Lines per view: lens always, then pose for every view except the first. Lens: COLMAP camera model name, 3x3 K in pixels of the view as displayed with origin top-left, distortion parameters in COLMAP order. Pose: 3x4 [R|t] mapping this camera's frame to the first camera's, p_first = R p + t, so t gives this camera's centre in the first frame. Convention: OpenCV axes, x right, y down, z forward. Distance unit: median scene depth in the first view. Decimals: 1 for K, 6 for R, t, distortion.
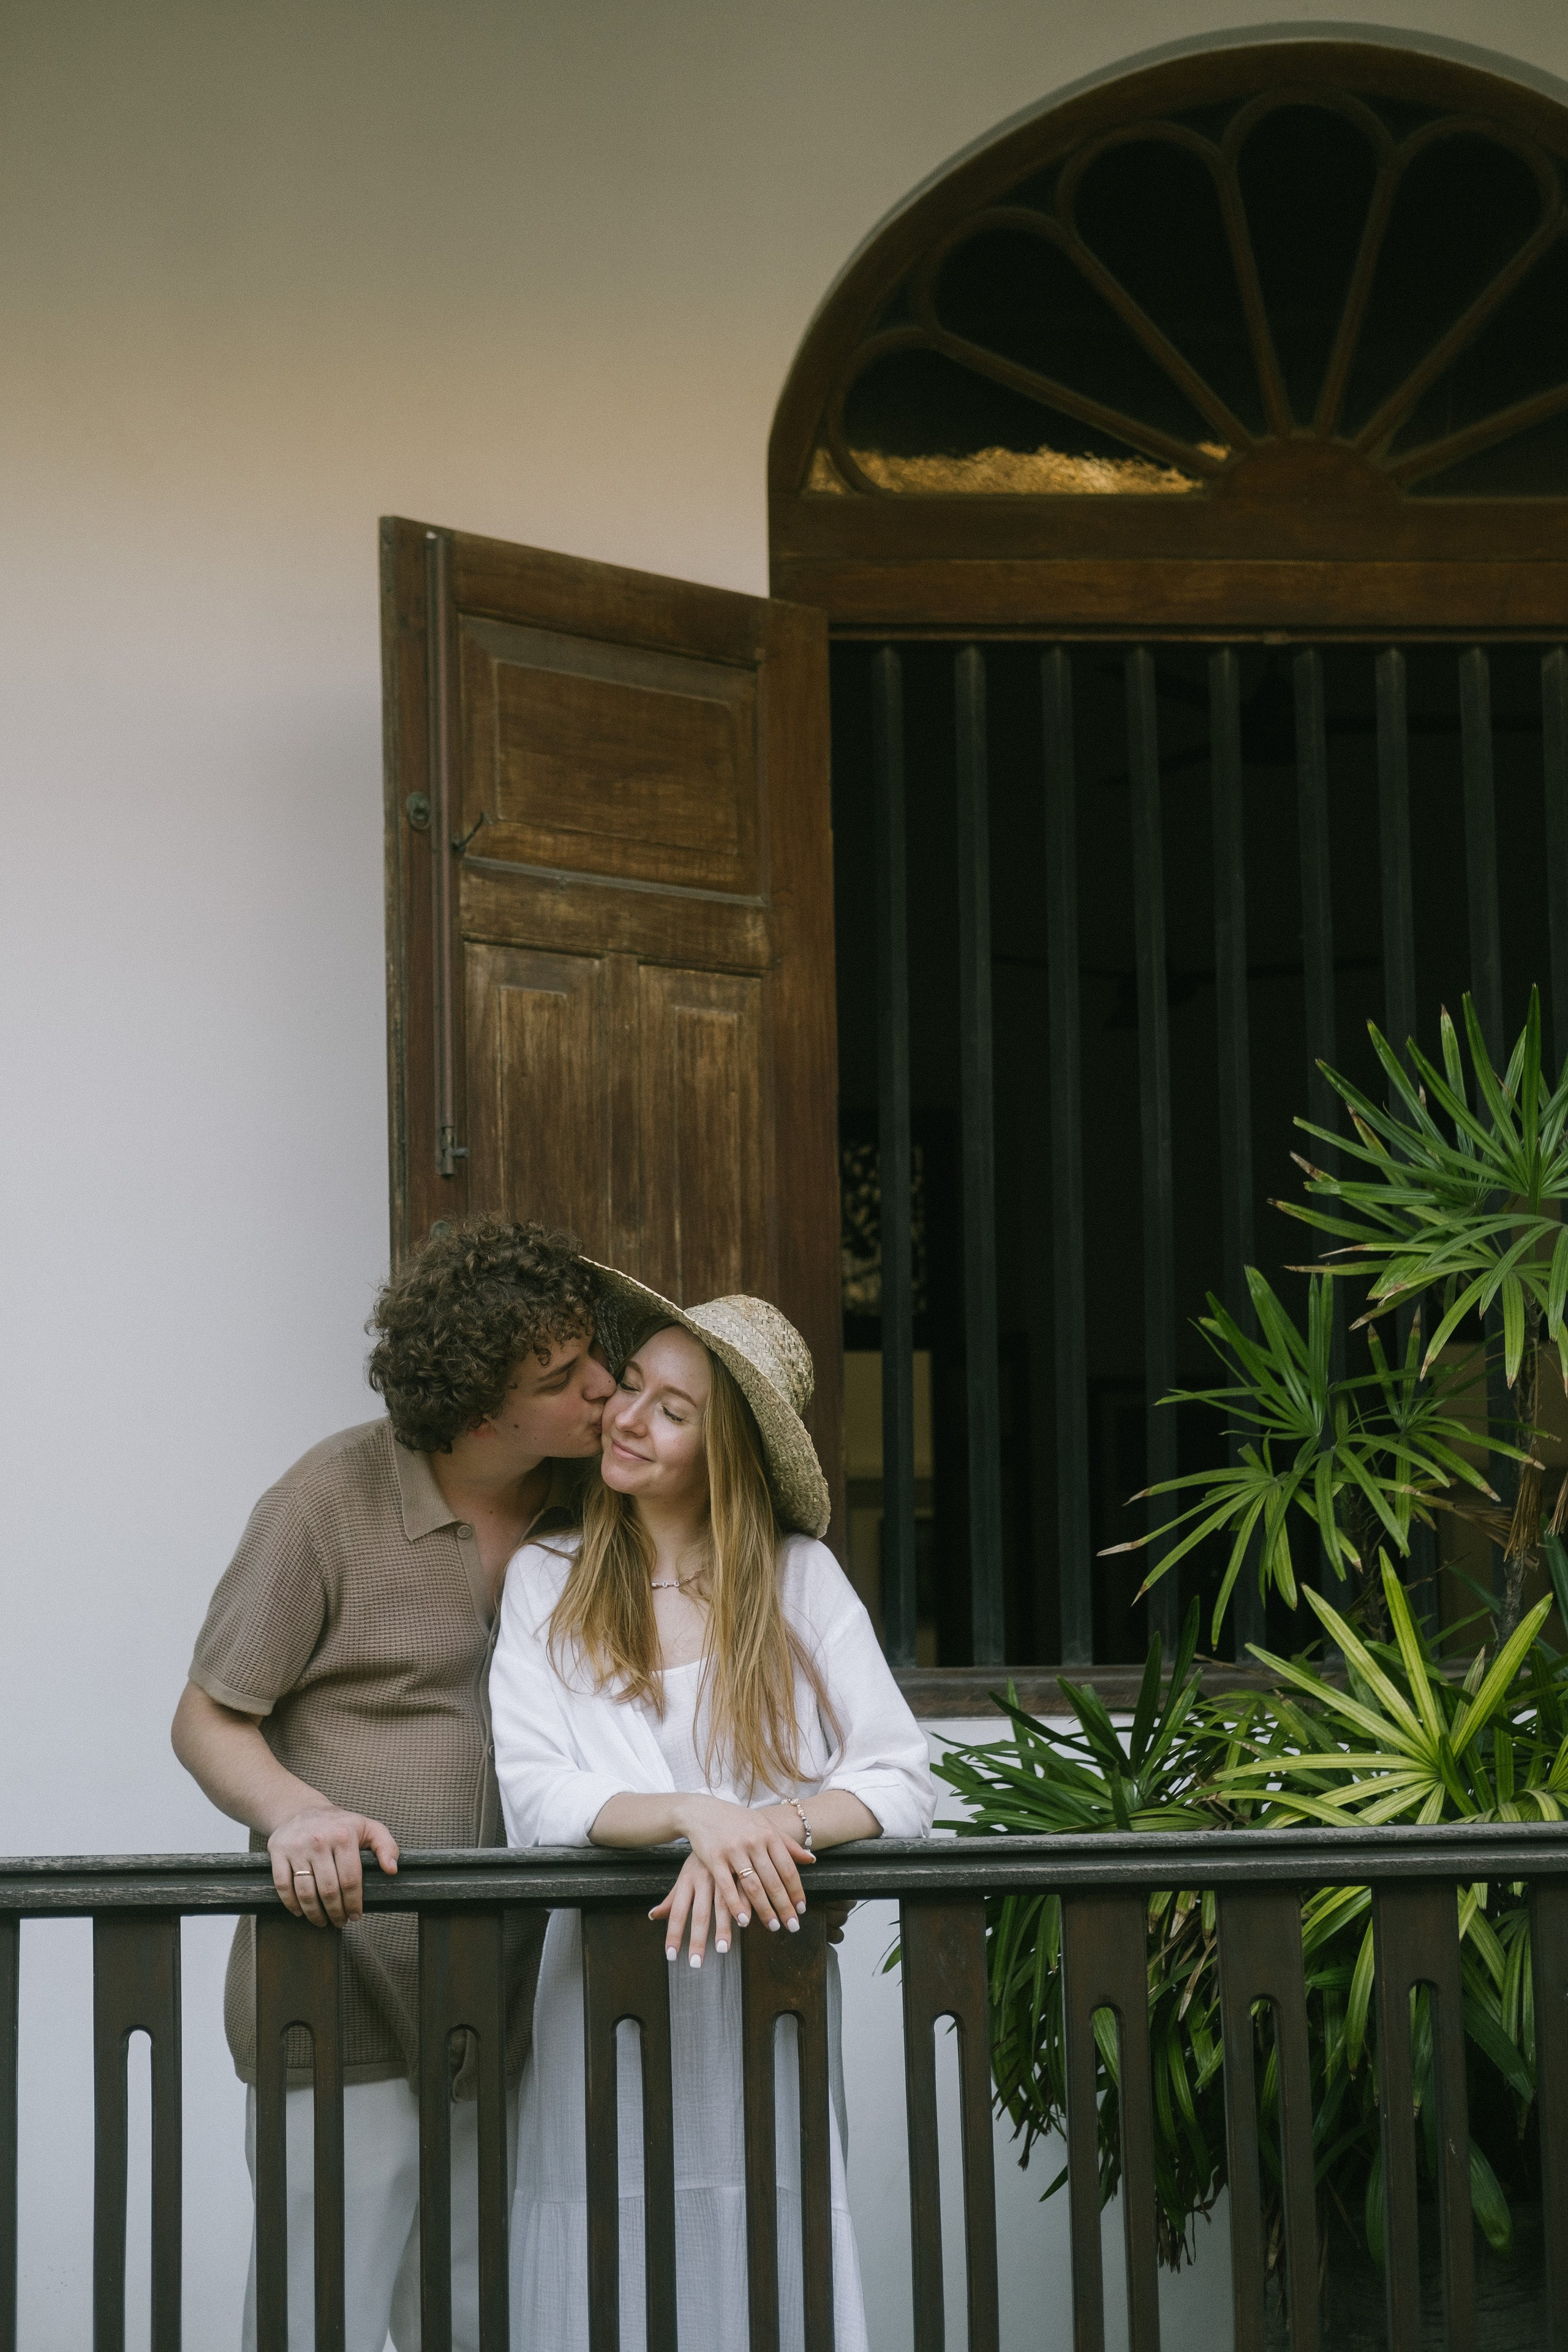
lens RADIAL K [[3534.3, 0, 788.0], [0, 3534.3, 1177.0], [0, 0, 1]] dist [0.006004, 0.000000]
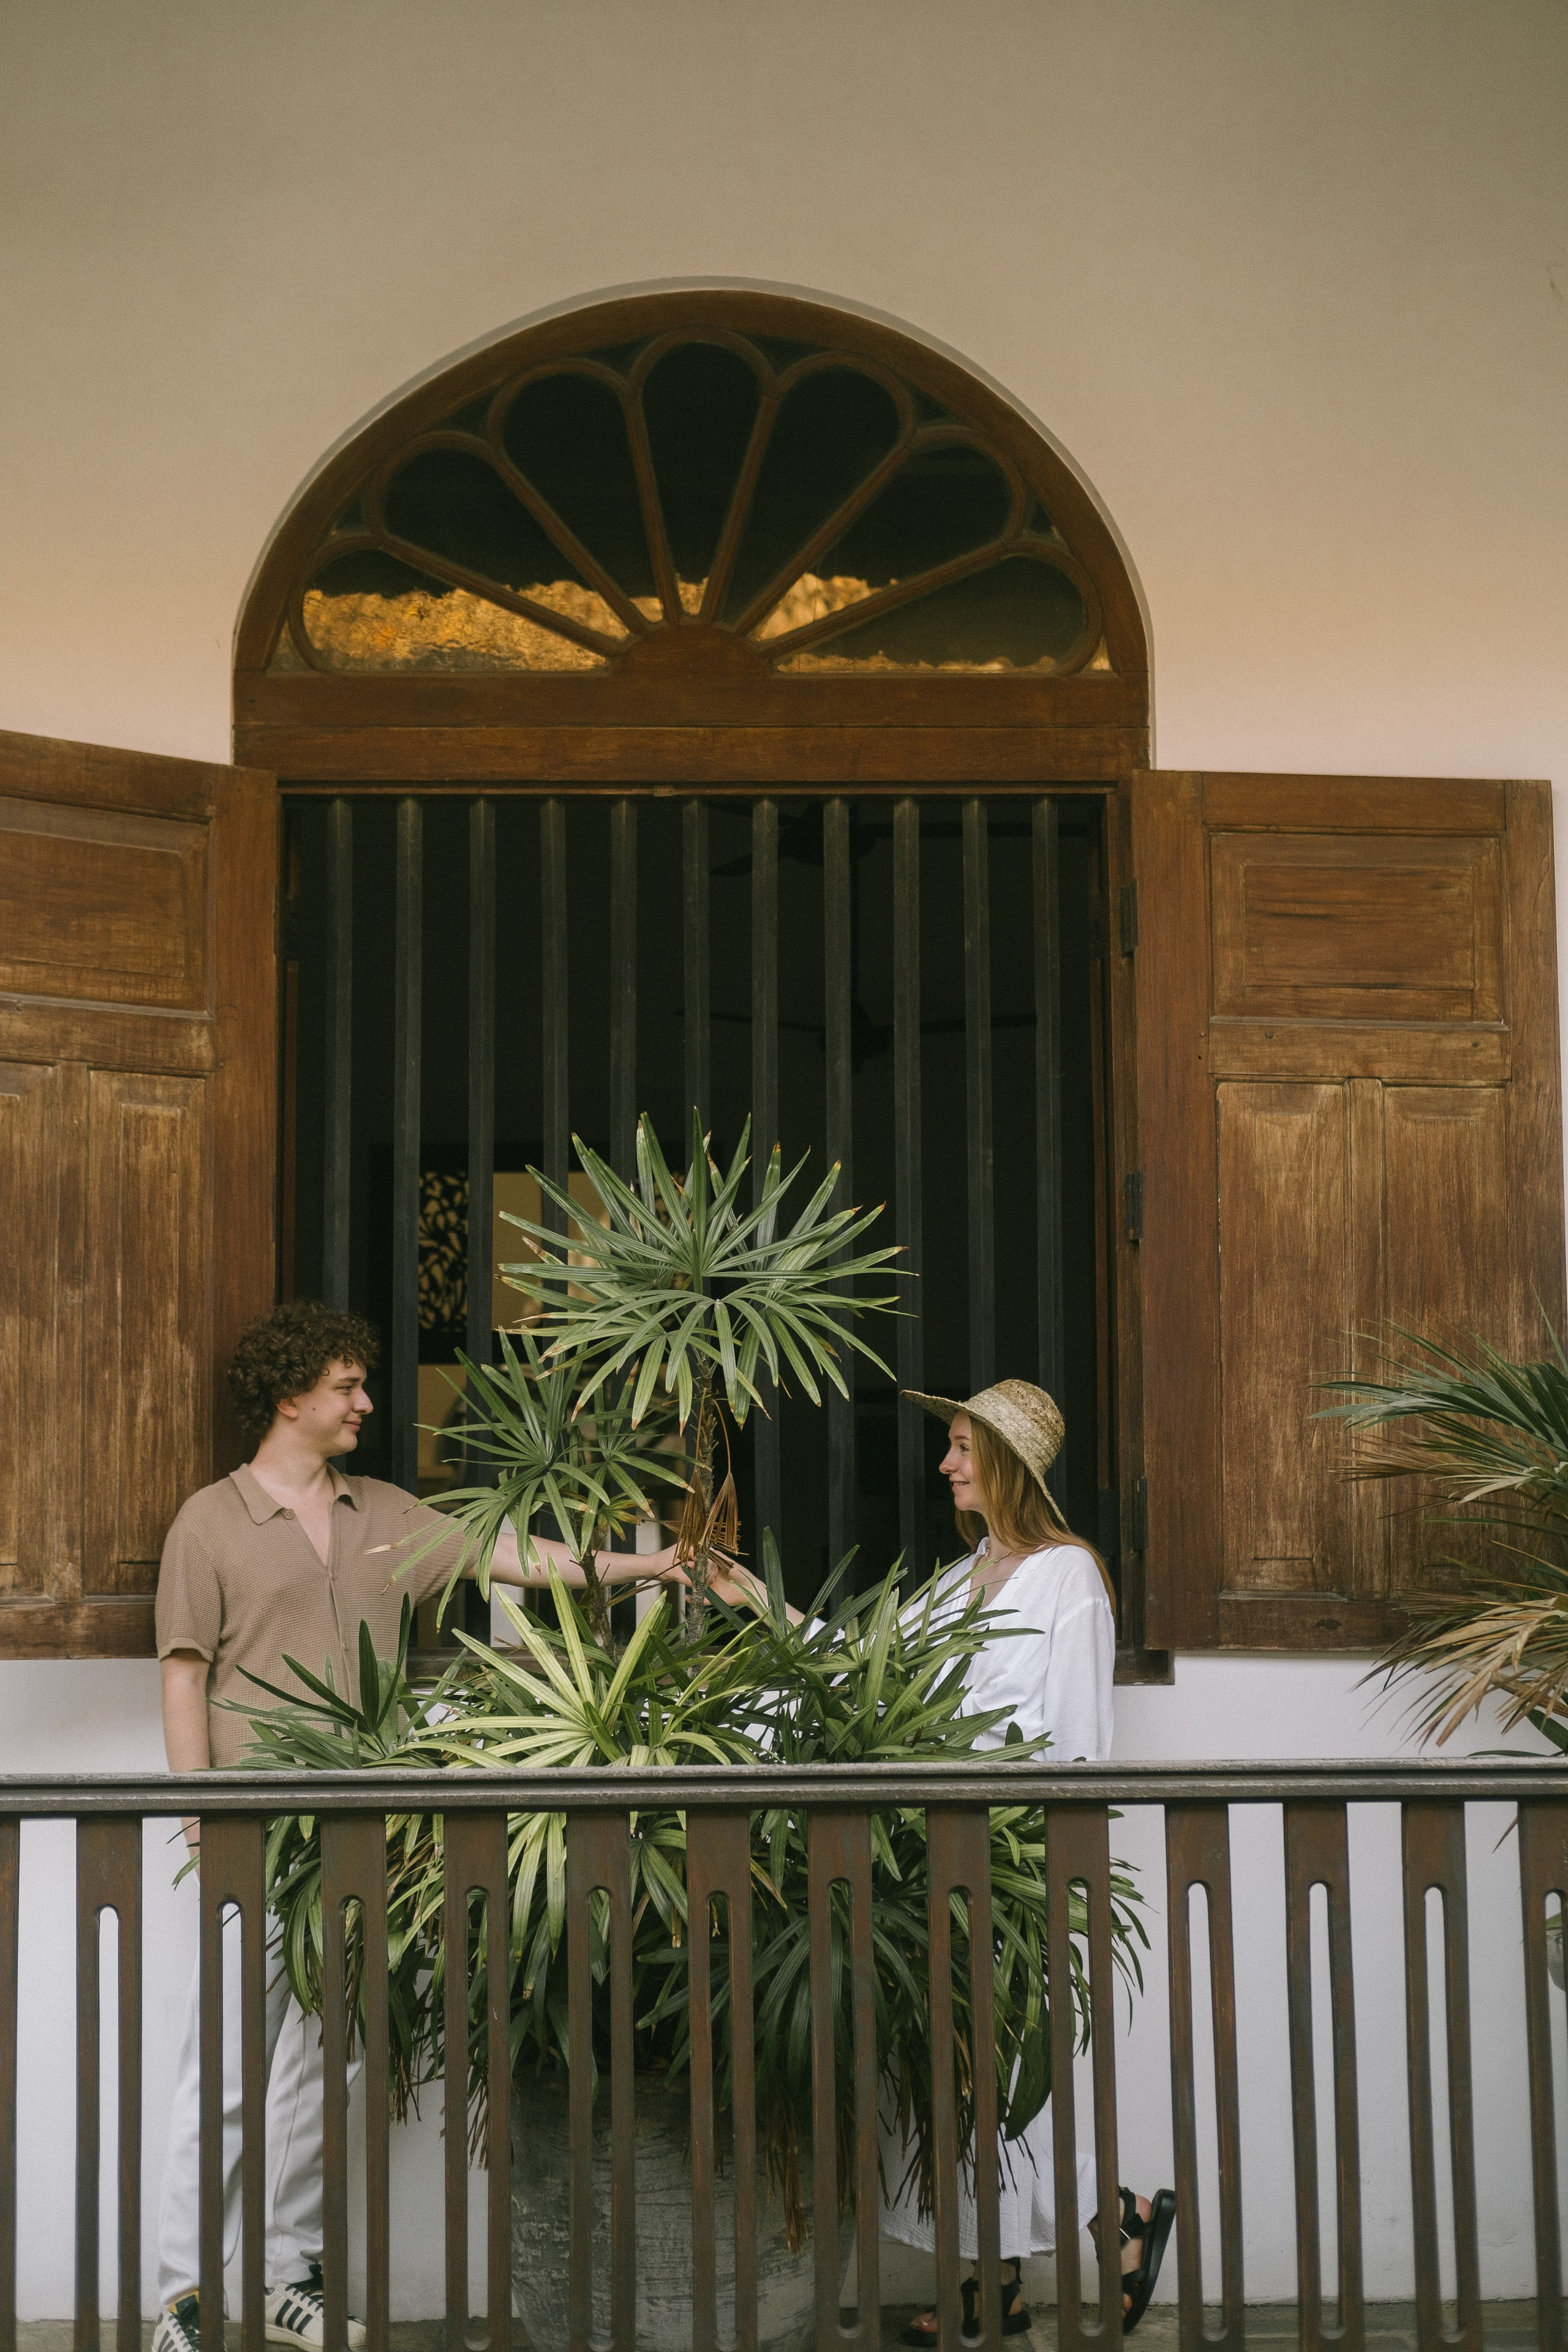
lens RADIAL K [[3534.3, 0, 780.0], [0, 3534.3, 1175.1], [0, 0, 1]] dist [0.006004, 0.000000]
pose [[0.999429, 0.005044, -0.033421, 0.231076], [-0.004941, 0.999983, 0.003154, -0.027980], [0.033436, -0.002987, 0.999436, -0.208821]]
